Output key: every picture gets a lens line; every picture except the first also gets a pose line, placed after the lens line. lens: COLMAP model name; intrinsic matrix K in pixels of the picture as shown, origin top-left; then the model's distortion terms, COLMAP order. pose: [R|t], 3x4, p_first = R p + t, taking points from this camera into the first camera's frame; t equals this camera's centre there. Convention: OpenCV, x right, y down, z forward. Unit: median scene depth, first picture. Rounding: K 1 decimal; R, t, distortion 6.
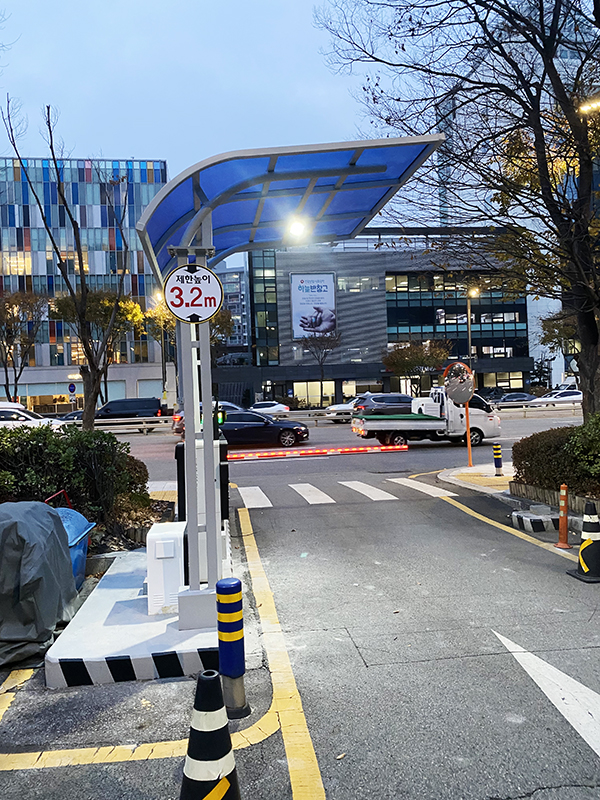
lens RADIAL K [[606.7, 0, 300.0], [0, 606.7, 400.0], [0, 0, 1]] dist [0.048514, -0.049140]
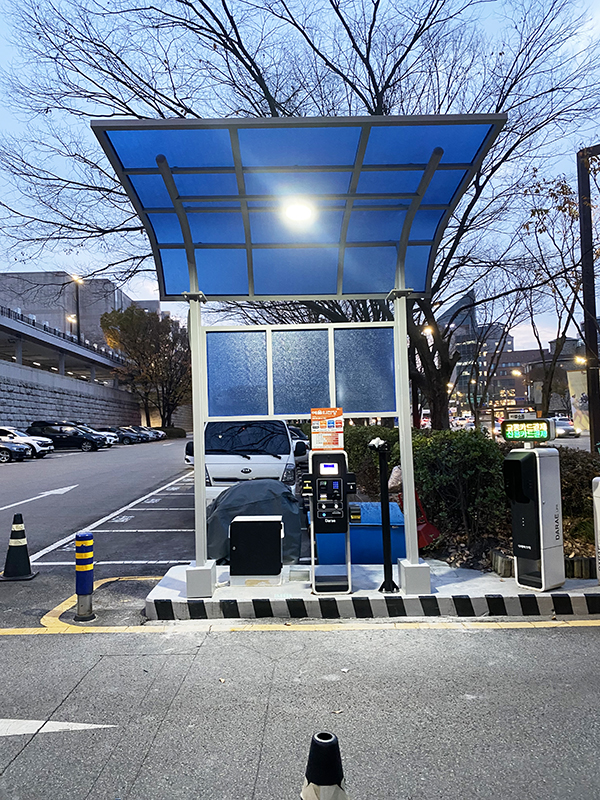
lens RADIAL K [[604.6, 0, 291.4], [0, 604.6, 404.5], [0, 0, 1]] dist [0.049252, -0.069865]
pose [[-0.139384, -0.000843, -0.990238, 1.008138], [0.026301, 0.999644, -0.004553, -0.007118], [0.989889, -0.026679, -0.139312, 1.308804]]
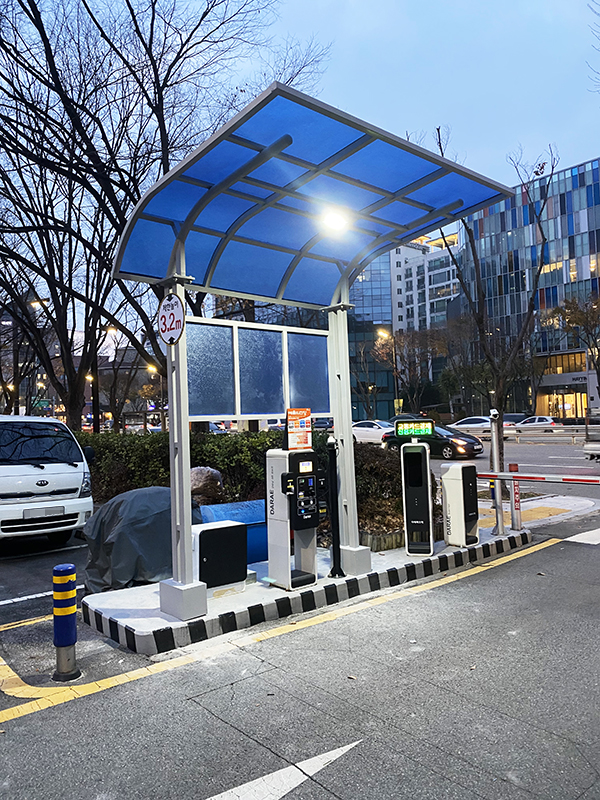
lens RADIAL K [[606.7, 0, 300.0], [0, 606.7, 400.0], [0, 0, 1]] dist [0.048514, -0.049140]
pose [[0.542018, -0.011293, -0.840291, 0.863055], [0.009297, 0.999929, -0.007442, -0.011767], [0.840315, -0.003778, 0.542085, 0.552350]]
